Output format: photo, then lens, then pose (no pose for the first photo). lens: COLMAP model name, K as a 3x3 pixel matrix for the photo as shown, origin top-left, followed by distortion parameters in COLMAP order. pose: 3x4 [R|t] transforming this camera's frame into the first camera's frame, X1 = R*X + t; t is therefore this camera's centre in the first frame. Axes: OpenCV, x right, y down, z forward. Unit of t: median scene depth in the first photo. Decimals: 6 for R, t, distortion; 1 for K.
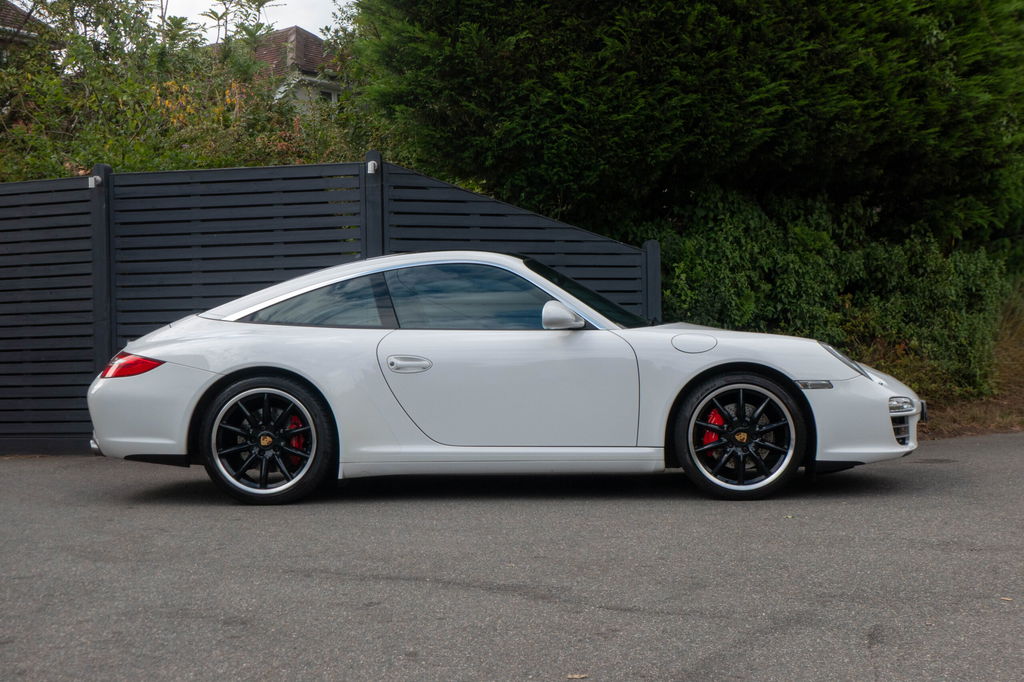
lens RADIAL K [[1566.5, 0, 490.9], [0, 1566.5, 339.2], [0, 0, 1]] dist [-0.029544, 0.000000]
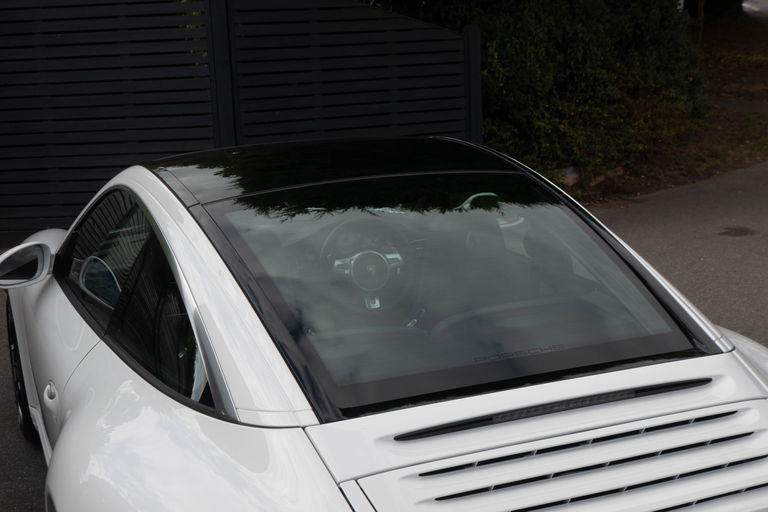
lens RADIAL K [[1174.8, 0, 387.8], [0, 1174.8, 255.4], [0, 0, 1]] dist [-0.029544, 0.000000]
pose [[0.985389, -0.056209, 0.160776, -0.088854], [0.018838, 0.974149, 0.225118, -0.087040], [-0.169273, -0.218800, 0.960975, 0.187813]]
